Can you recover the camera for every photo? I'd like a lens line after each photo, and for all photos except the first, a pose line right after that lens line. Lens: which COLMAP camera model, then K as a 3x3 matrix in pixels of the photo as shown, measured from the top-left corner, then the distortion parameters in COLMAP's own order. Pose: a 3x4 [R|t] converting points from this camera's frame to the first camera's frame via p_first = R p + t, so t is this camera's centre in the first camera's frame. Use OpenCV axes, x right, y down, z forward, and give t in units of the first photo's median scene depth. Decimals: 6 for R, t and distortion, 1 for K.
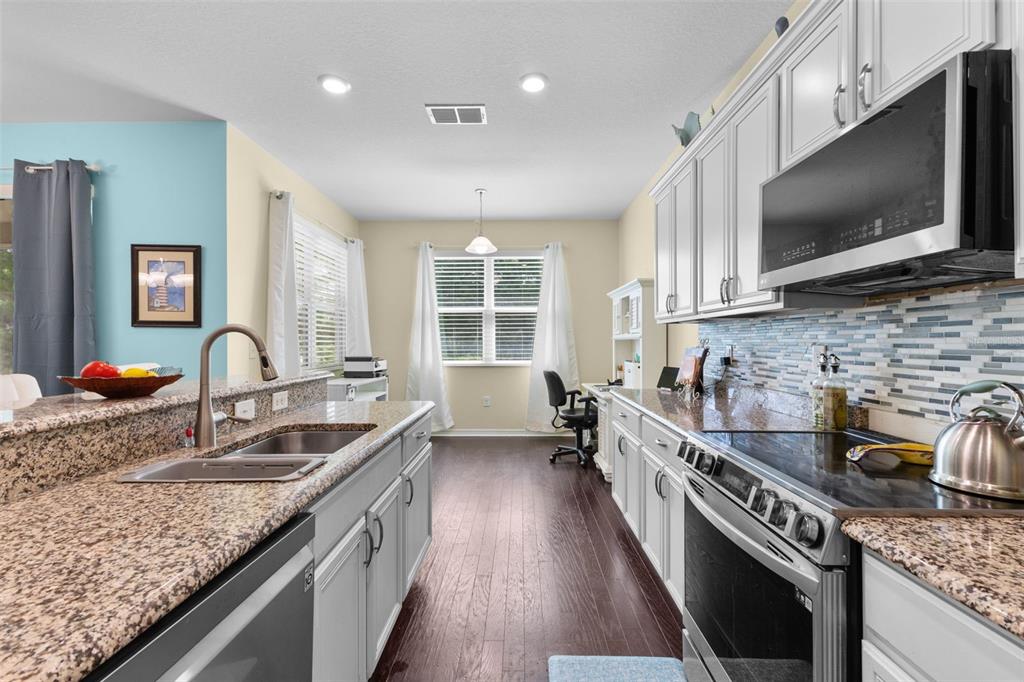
lens RADIAL K [[440.3, 0, 517.8], [0, 440.3, 338.1], [0, 0, 1]] dist [0.011266, -0.003948]
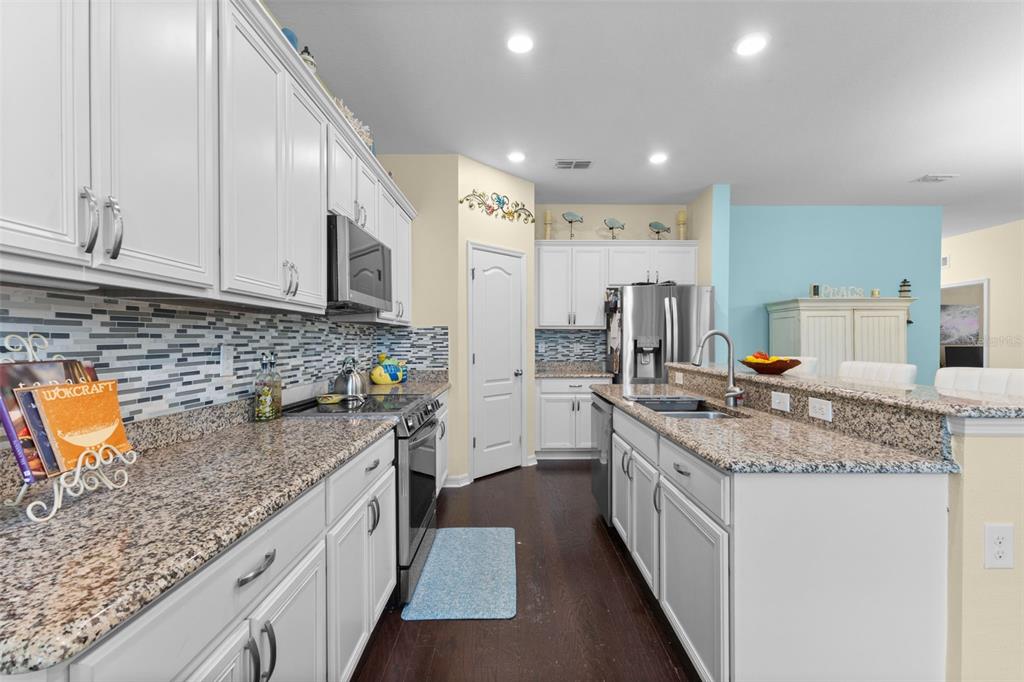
lens RADIAL K [[440.3, 0, 512.7], [0, 440.3, 346.4], [0, 0, 1]] dist [0.011266, -0.003948]
pose [[-0.999943, 0.001995, -0.010500, 0.045978], [0.001929, 0.999978, 0.006358, 0.007407], [0.010512, 0.006338, -0.999925, 1.139081]]
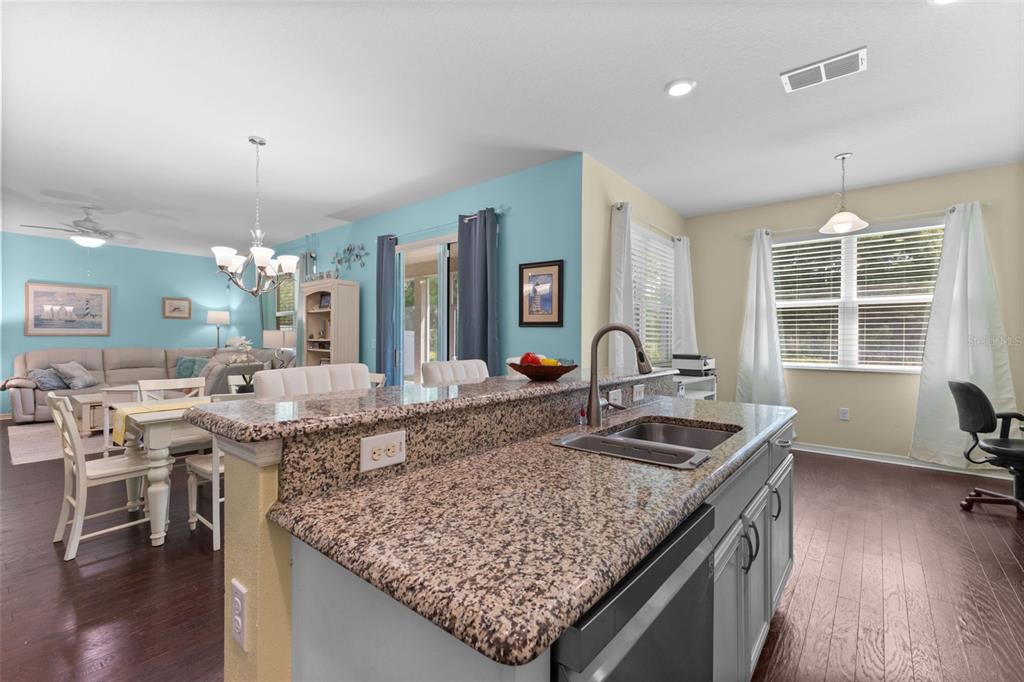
lens RADIAL K [[440.3, 0, 515.0], [0, 440.3, 338.0], [0, 0, 1]] dist [0.011266, -0.003948]
pose [[0.777230, 0.006195, -0.629186, -0.053822], [-0.002790, 0.999976, 0.006400, -0.000345], [0.629210, -0.003219, 0.777228, -0.029306]]
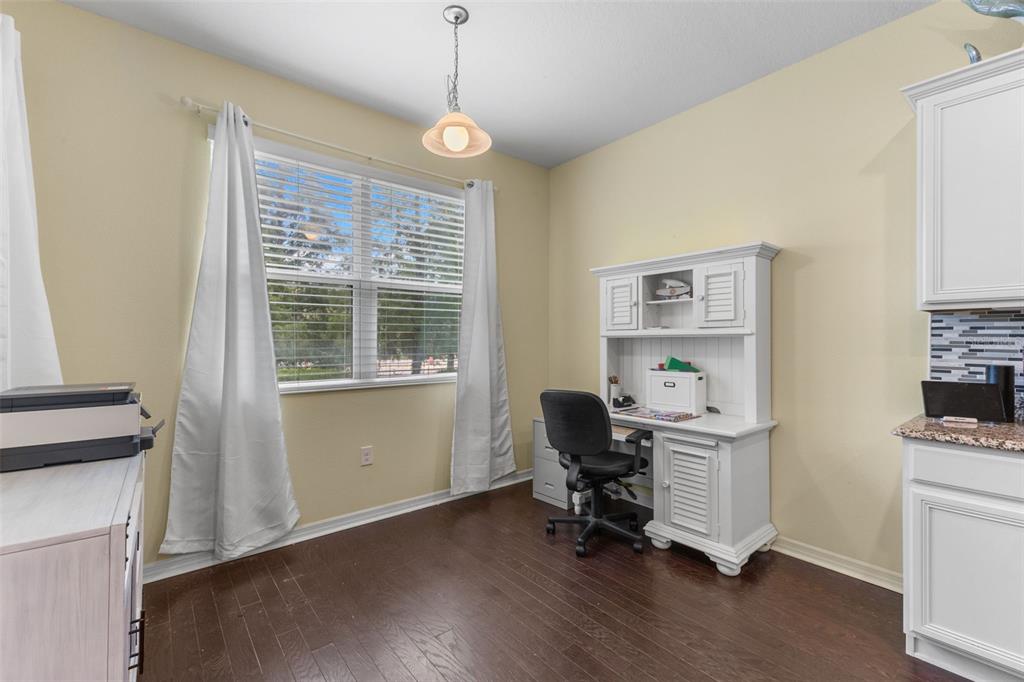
lens RADIAL K [[440.3, 0, 509.5], [0, 440.3, 339.0], [0, 0, 1]] dist [0.011266, -0.003948]
pose [[0.771218, 0.003388, 0.636563, -0.483167], [-0.003942, 0.999992, -0.000546, 0.010053], [-0.636559, -0.002088, 0.771225, 0.868896]]
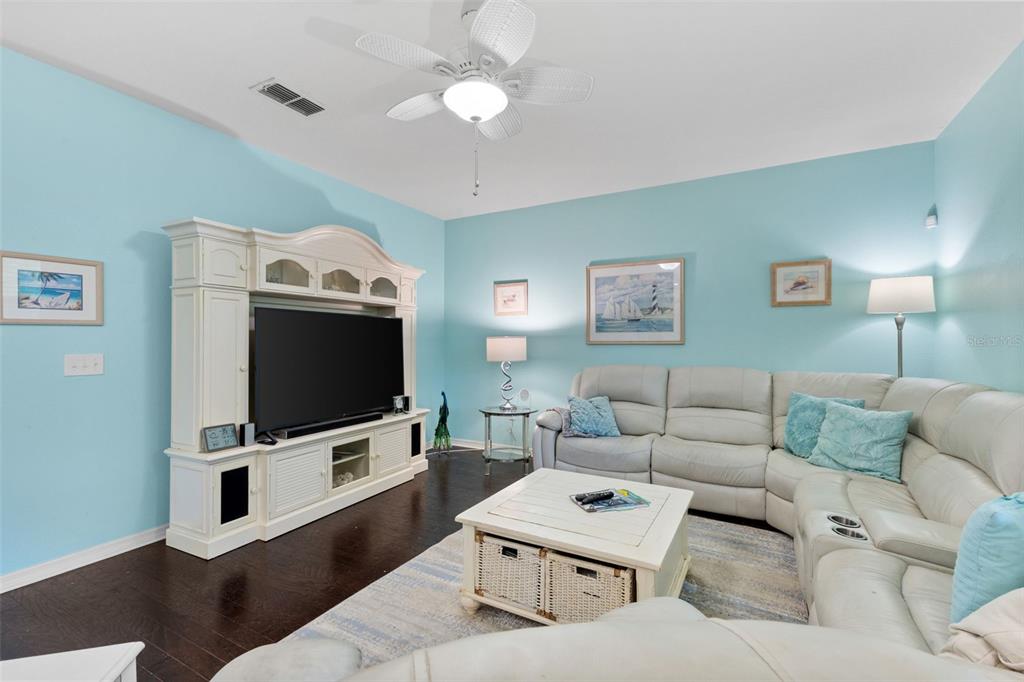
lens RADIAL K [[440.3, 0, 518.7], [0, 440.3, 339.1], [0, 0, 1]] dist [0.011266, -0.003948]
pose [[-0.466092, -0.000354, -0.884736, -1.811745], [0.009577, 0.999939, -0.005445, -0.003514], [0.884684, -0.011011, -0.466060, 0.612790]]
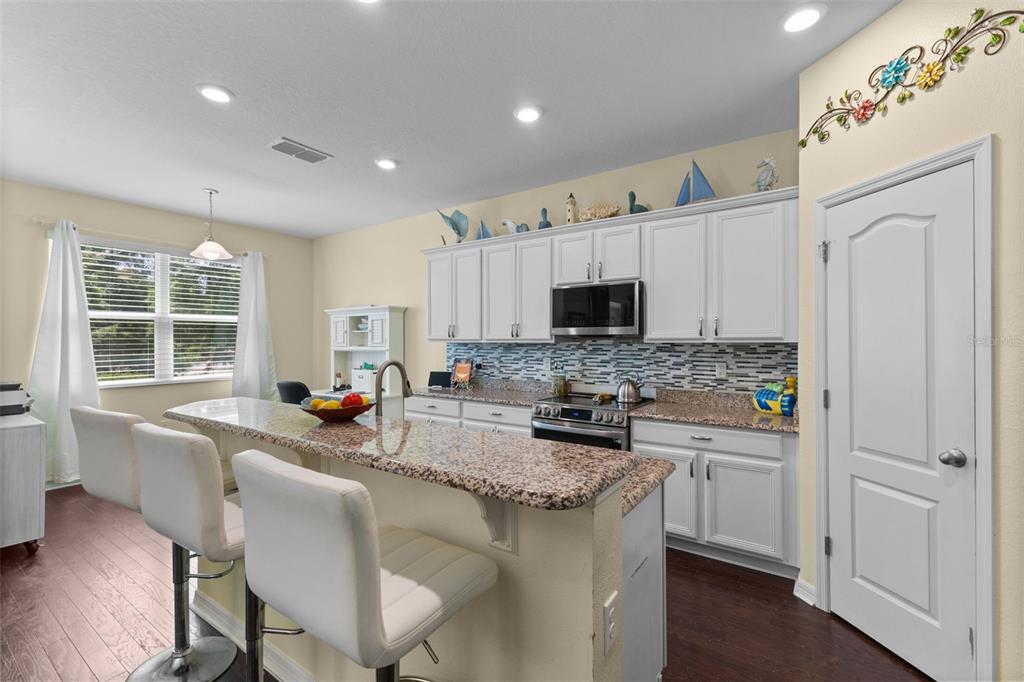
lens RADIAL K [[440.3, 0, 514.7], [0, 440.3, 342.6], [0, 0, 1]] dist [0.011266, -0.003948]
pose [[0.556752, -0.004705, 0.830666, -0.712351], [-0.003800, 0.999959, 0.008211, -0.043791], [-0.830670, -0.007728, 0.556711, -0.048207]]
